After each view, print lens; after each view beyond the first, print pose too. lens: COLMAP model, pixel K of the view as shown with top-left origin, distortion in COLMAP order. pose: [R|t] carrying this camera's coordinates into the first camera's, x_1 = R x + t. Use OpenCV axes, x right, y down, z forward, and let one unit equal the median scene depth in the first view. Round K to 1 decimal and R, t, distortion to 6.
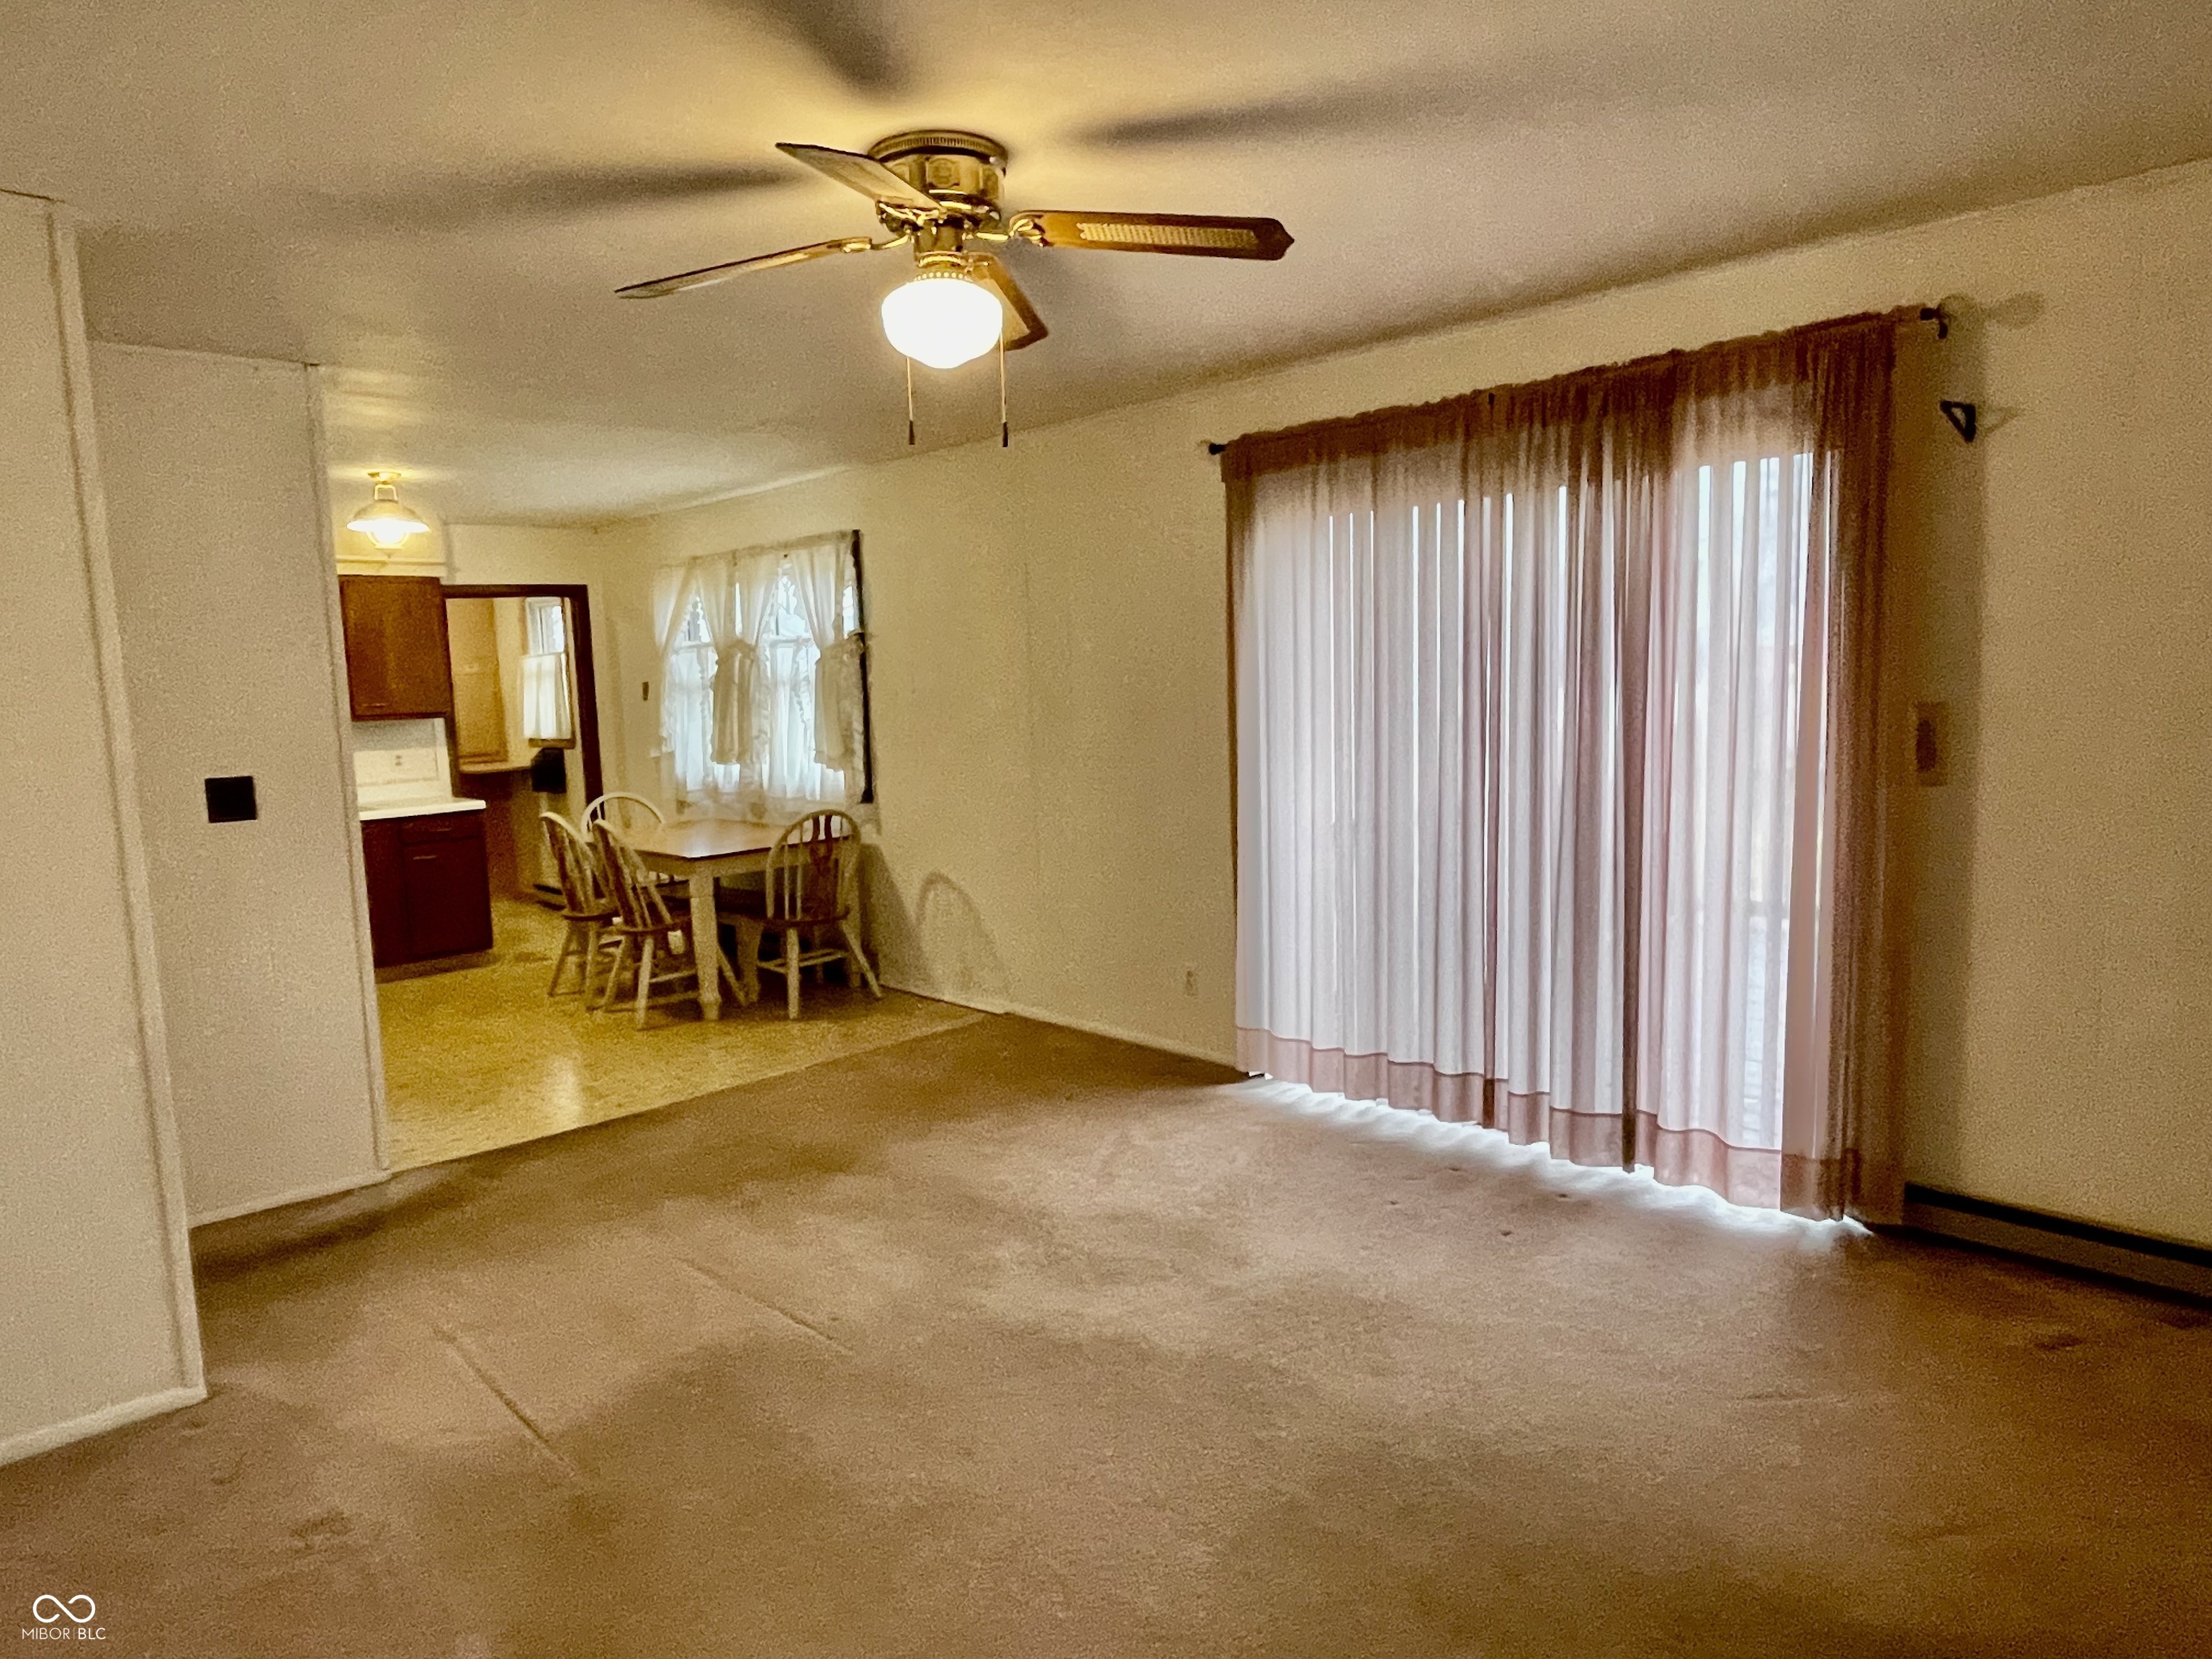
lens RADIAL K [[1406.4, 0, 1104.5], [0, 1406.4, 841.2], [0, 0, 1]] dist [-0.005654, 0.003735]
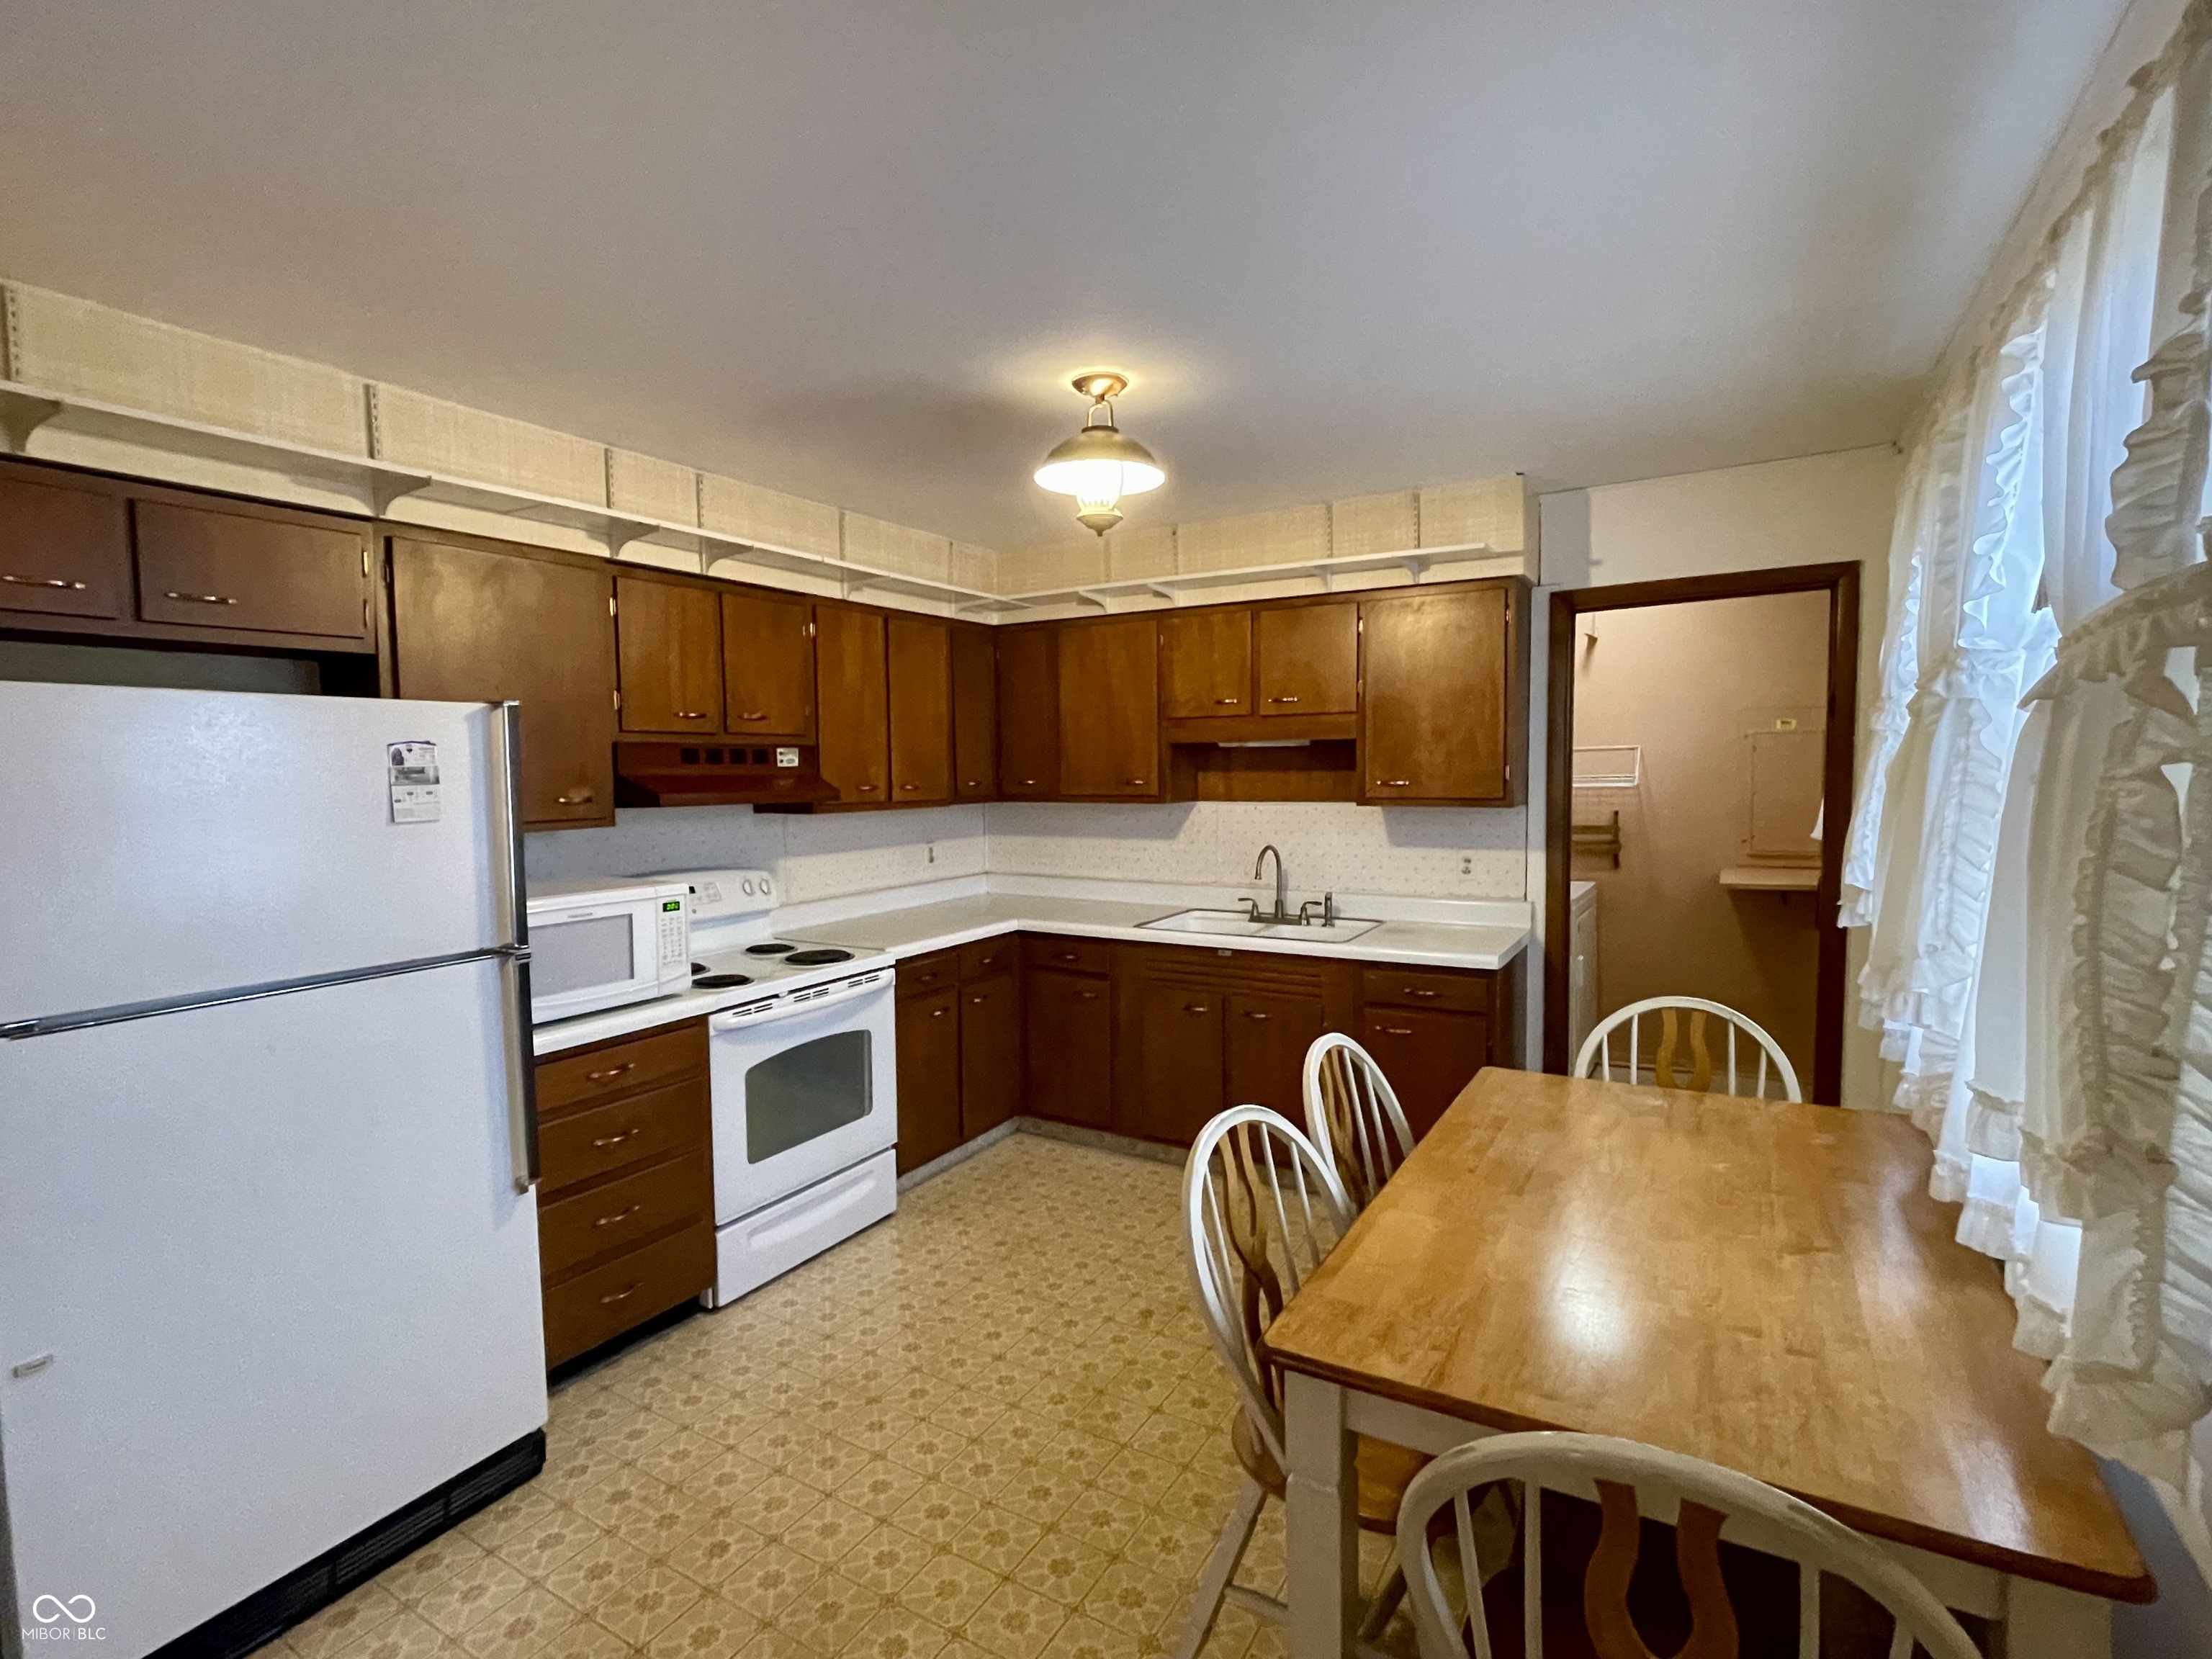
lens RADIAL K [[1064.6, 0, 1086.3], [0, 1064.6, 831.3], [0, 0, 1]] dist [0.012788, -0.001047]
pose [[0.263233, 0.090427, -0.960485, -0.071462], [-0.110684, 0.991854, 0.063046, -0.090635], [0.958362, 0.089714, 0.271098, 0.730139]]
